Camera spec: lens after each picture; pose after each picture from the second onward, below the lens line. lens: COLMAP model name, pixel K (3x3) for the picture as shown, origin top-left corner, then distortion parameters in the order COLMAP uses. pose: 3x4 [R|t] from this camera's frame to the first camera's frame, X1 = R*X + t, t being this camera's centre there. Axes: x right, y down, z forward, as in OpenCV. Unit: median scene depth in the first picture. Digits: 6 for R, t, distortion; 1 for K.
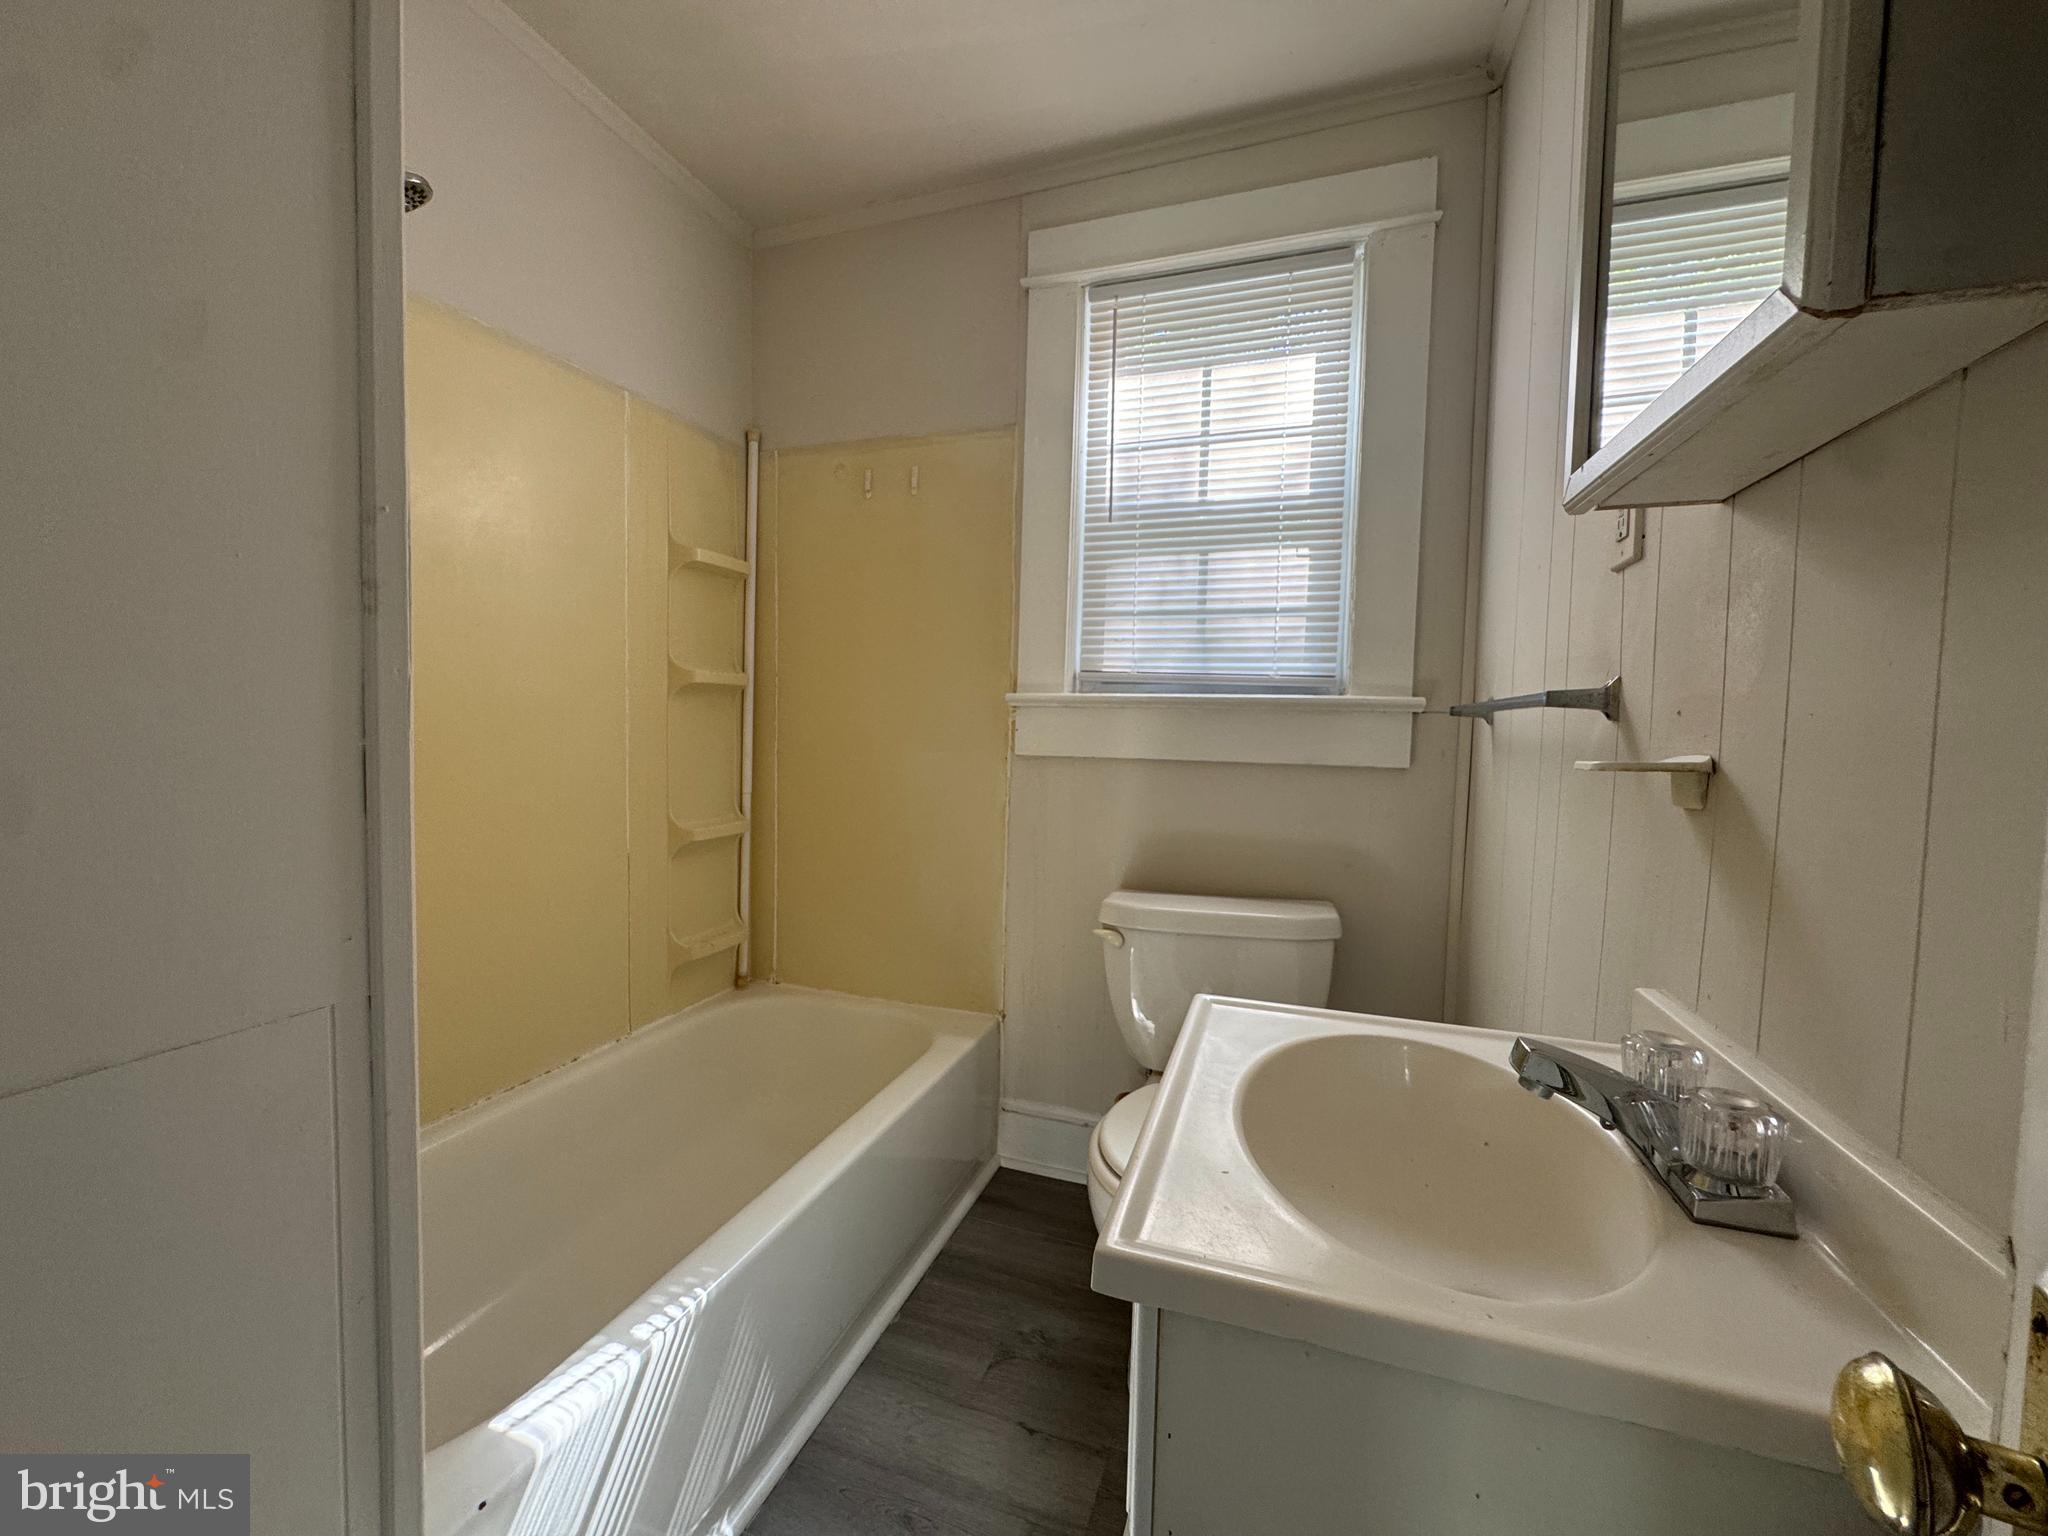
lens RADIAL K [[822.7, 0, 1021.8], [0, 822.7, 770.5], [0, 0, 1]] dist [-0.002952, -0.000524]
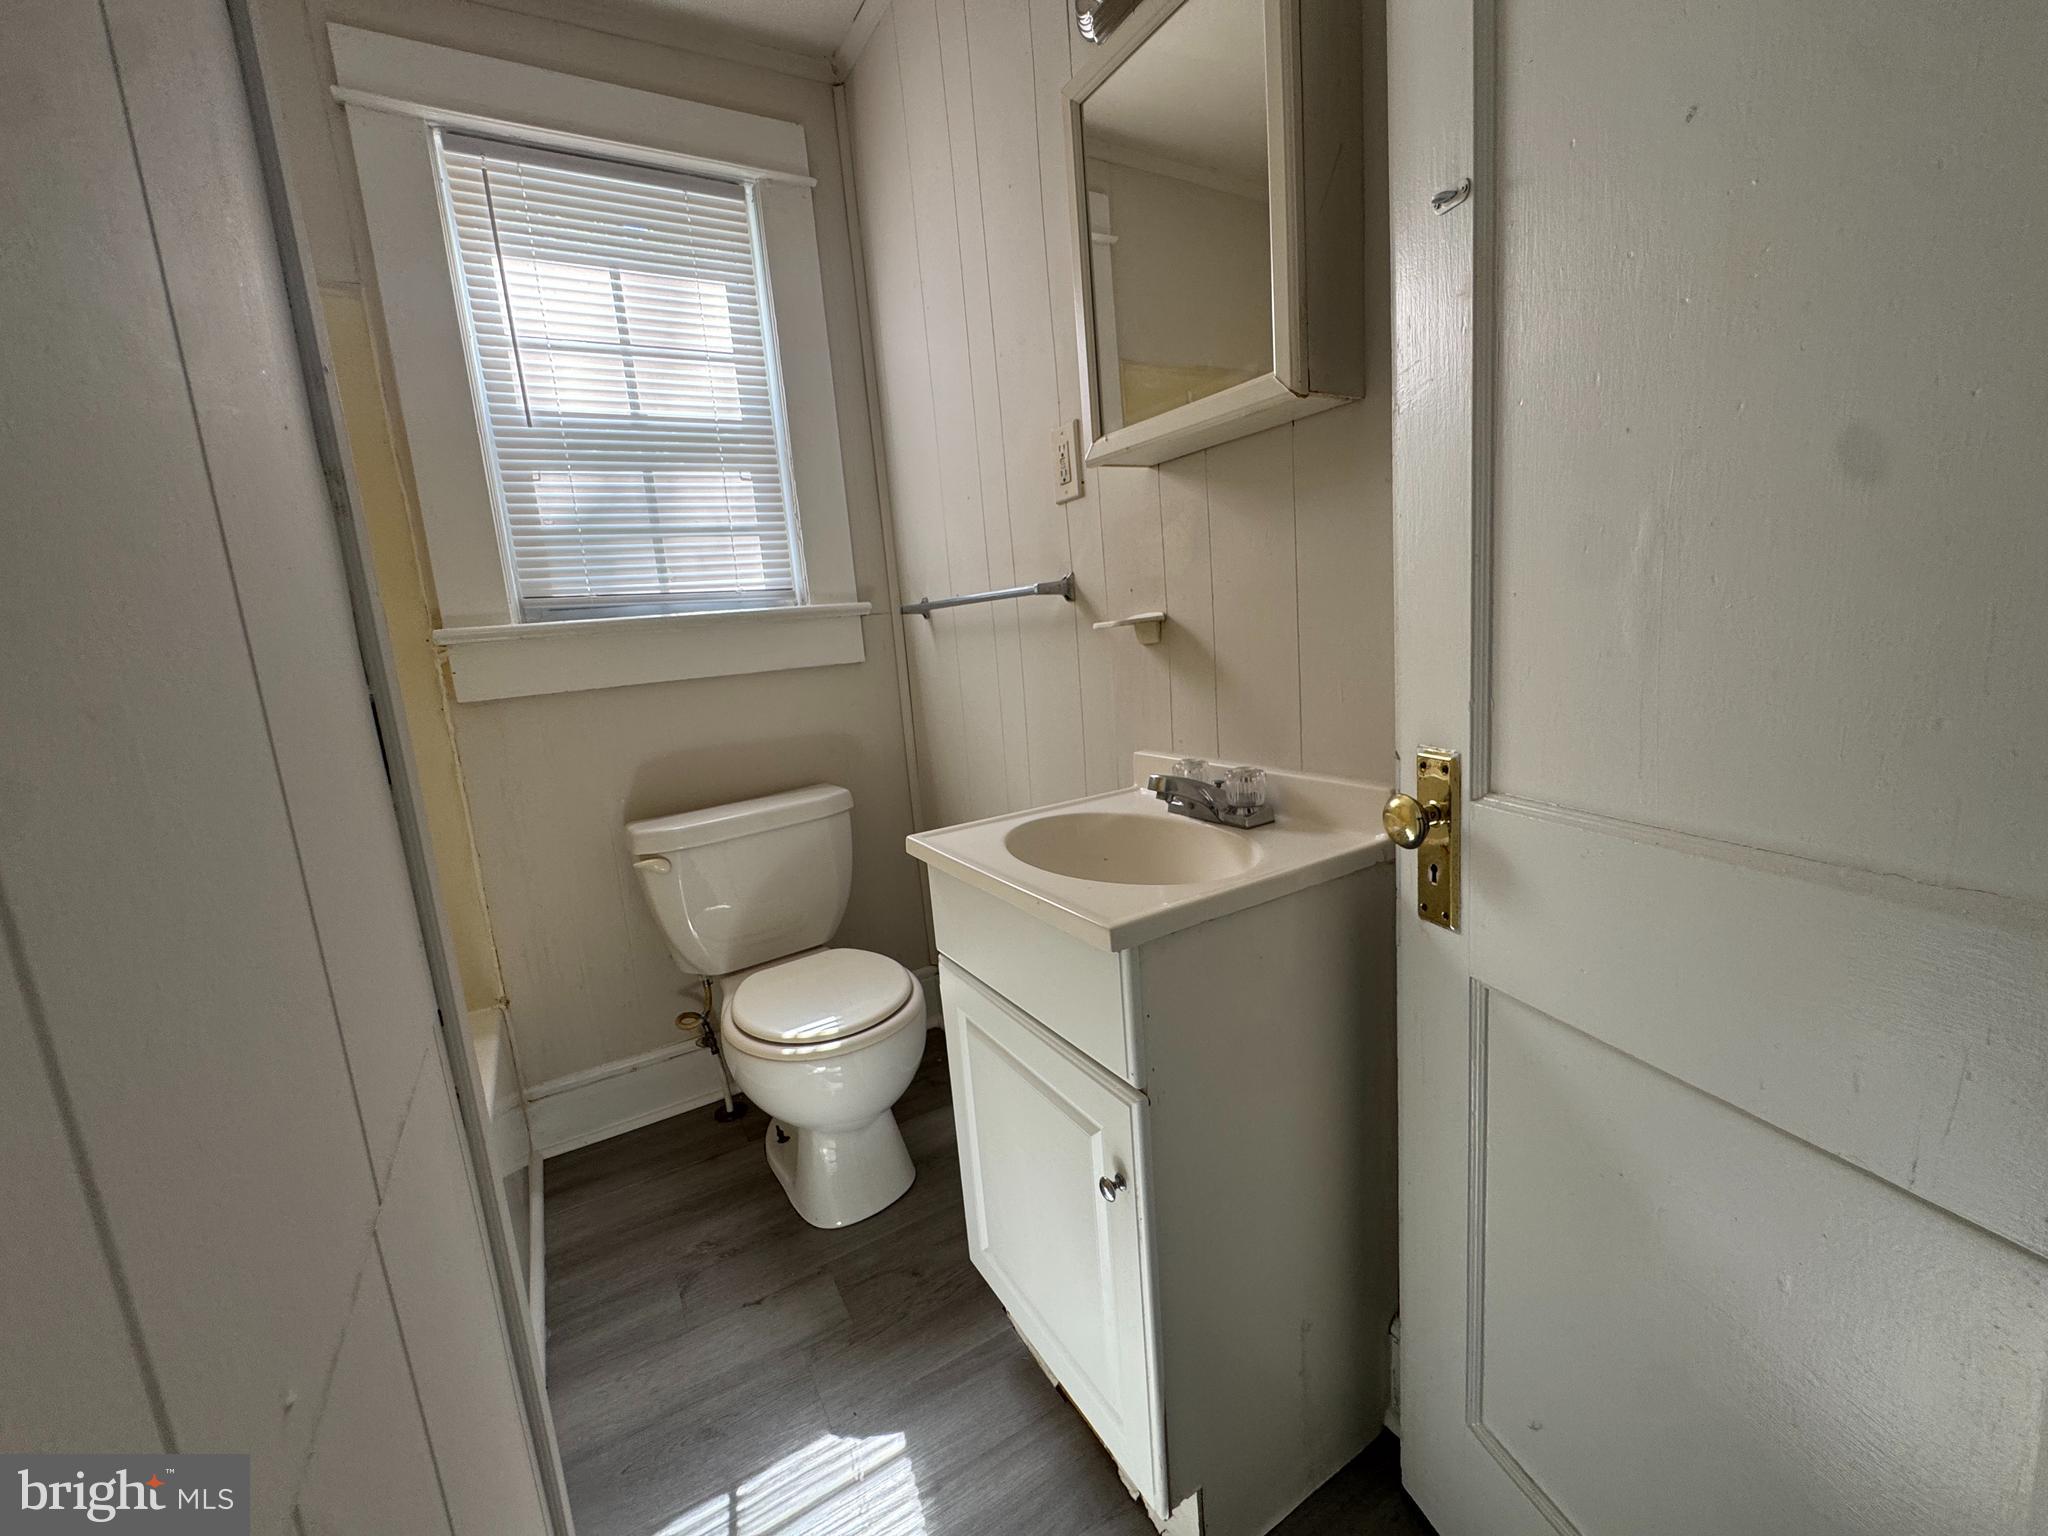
lens RADIAL K [[822.7, 0, 1021.8], [0, 822.7, 770.5], [0, 0, 1]] dist [-0.002952, -0.000524]
pose [[0.644862, -0.207199, 0.735677, -0.305700], [0.140932, 0.978283, 0.151992, 0.002483], [-0.751193, 0.005666, 0.660058, 0.014740]]
